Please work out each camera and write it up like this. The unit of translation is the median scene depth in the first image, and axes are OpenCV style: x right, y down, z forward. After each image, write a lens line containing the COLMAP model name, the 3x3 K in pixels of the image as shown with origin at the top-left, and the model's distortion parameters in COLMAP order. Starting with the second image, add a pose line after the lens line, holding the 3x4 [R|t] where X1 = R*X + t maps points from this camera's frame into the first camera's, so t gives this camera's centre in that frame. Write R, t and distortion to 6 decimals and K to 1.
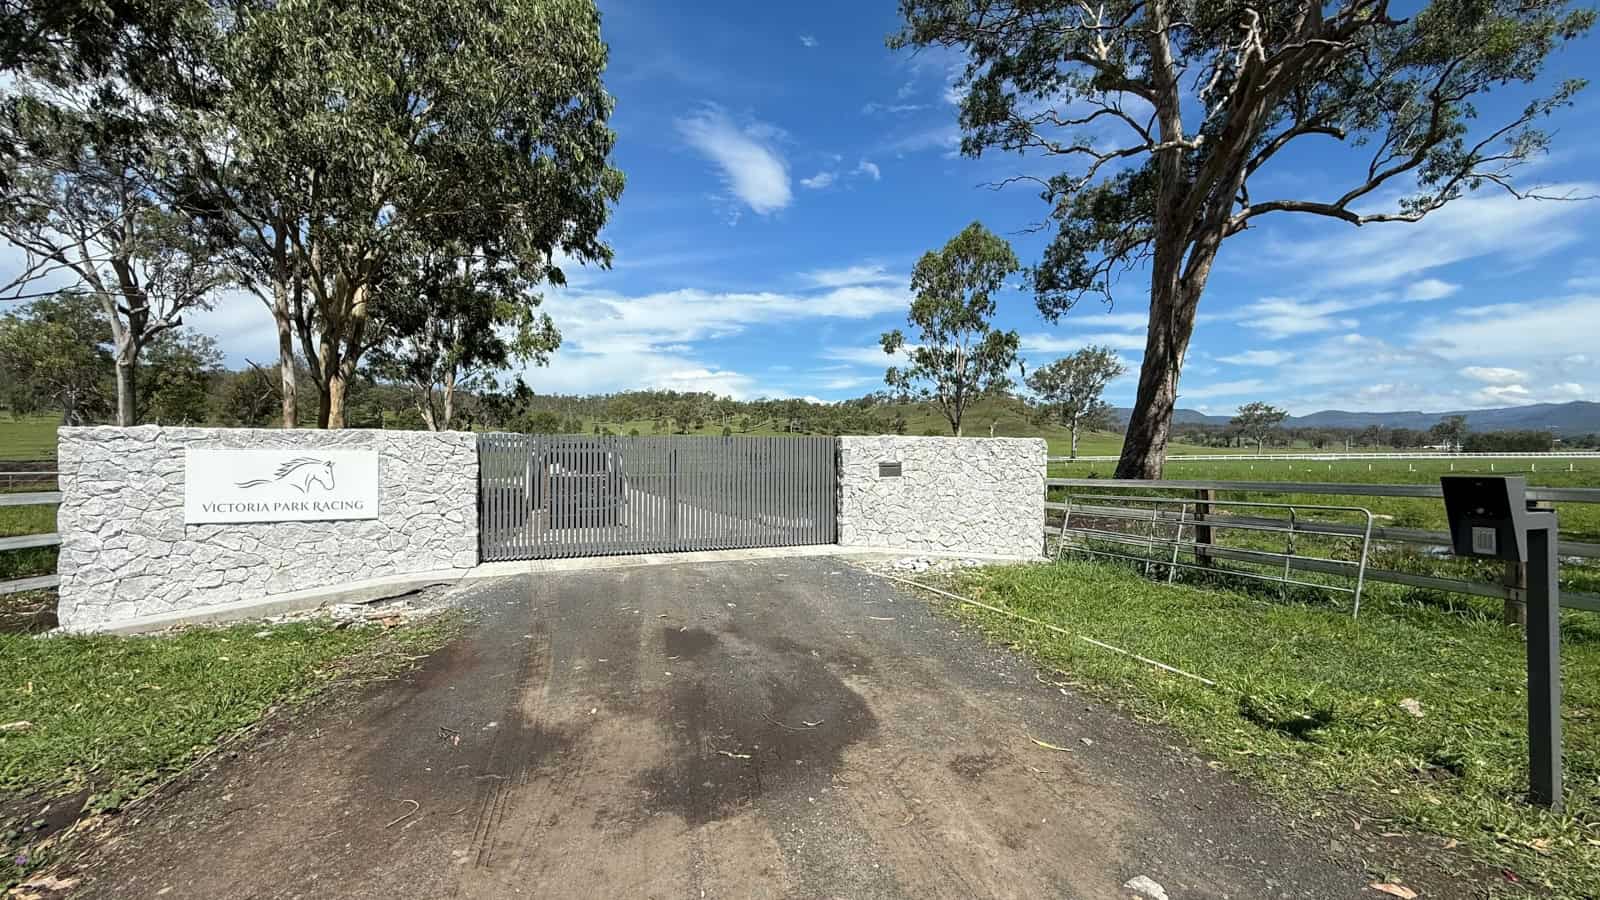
lens RADIAL K [[628.3, 0, 786.6], [0, 628.3, 451.4], [0, 0, 1]] dist [0.000953, -0.000274]
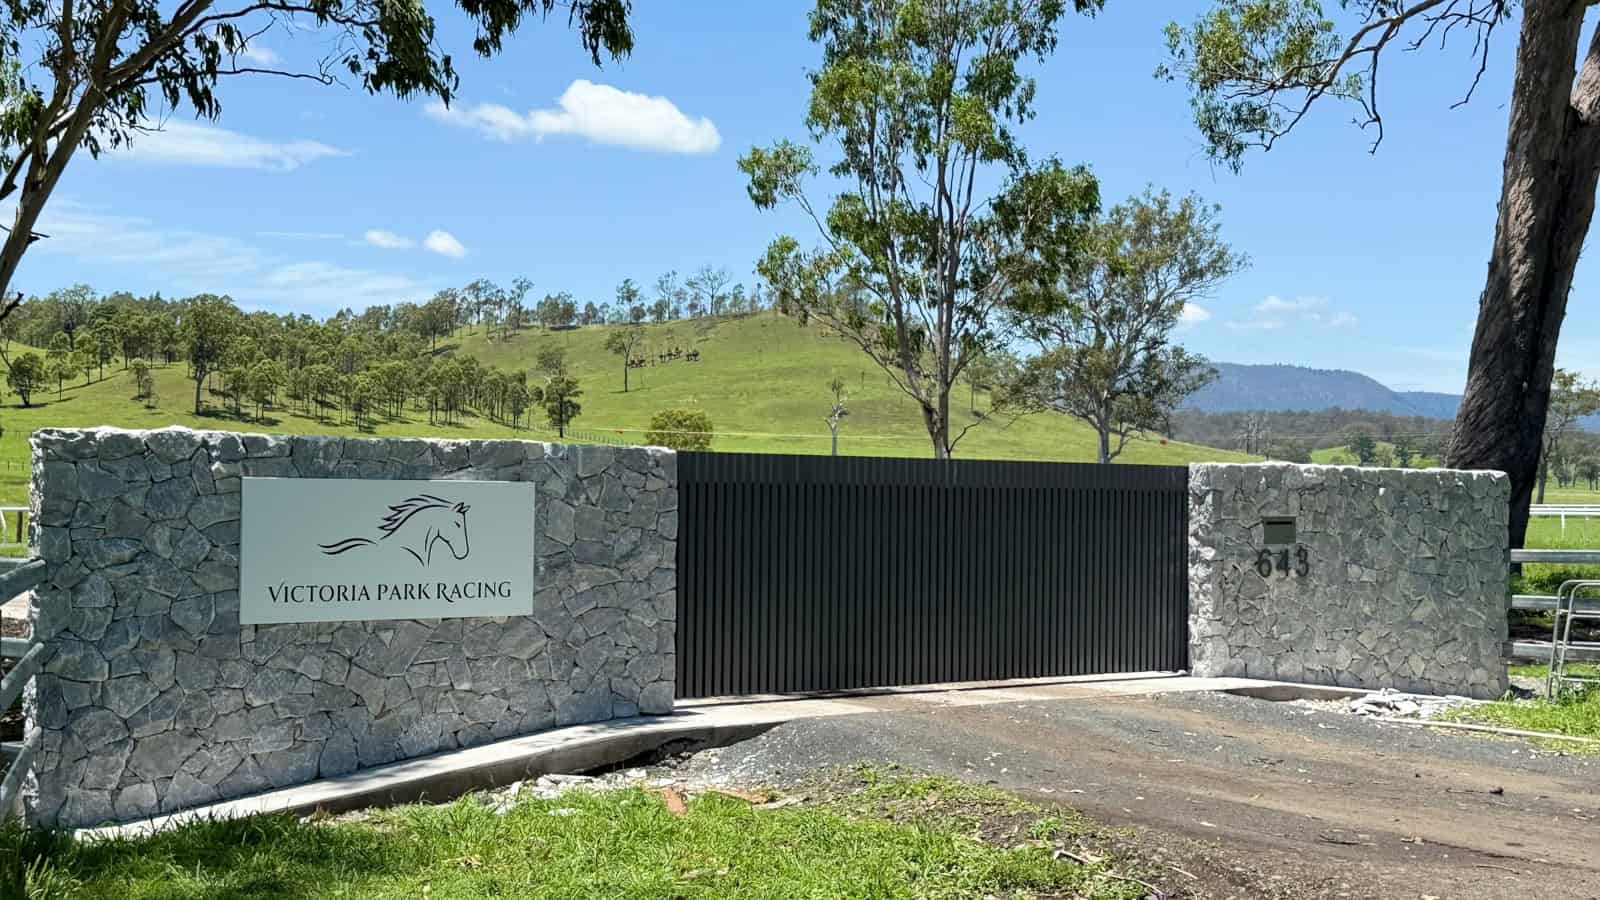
lens RADIAL K [[2060.9, 0, 798.7], [0, 2060.9, 514.1], [0, 0, 1]] dist [0.179165, 0.000000]
pose [[0.949297, 0.010547, 0.314202, -0.248413], [-0.016136, 0.999754, 0.015191, -0.001439], [-0.313965, -0.019491, 0.949235, -0.170122]]
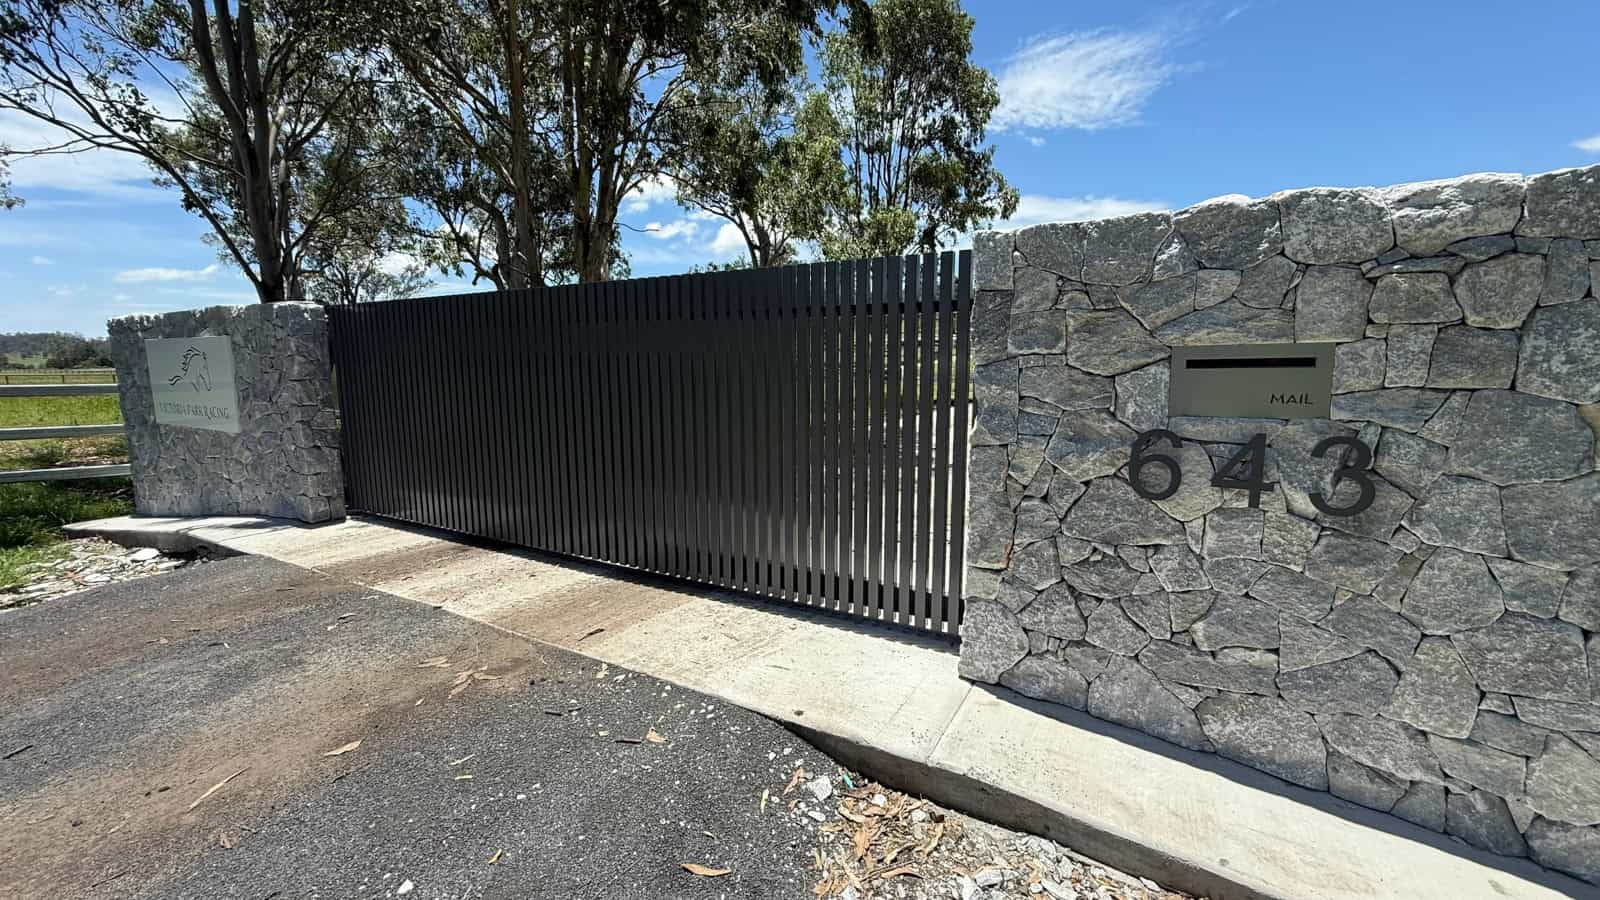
lens RADIAL K [[628.3, 0, 796.0], [0, 628.3, 455.9], [0, 0, 1]] dist [0.000953, -0.000274]
pose [[0.659183, 0.109518, -0.743965, 0.072528], [0.006940, 0.988410, 0.151651, 0.006778], [0.751951, -0.105128, 0.650783, 0.249465]]
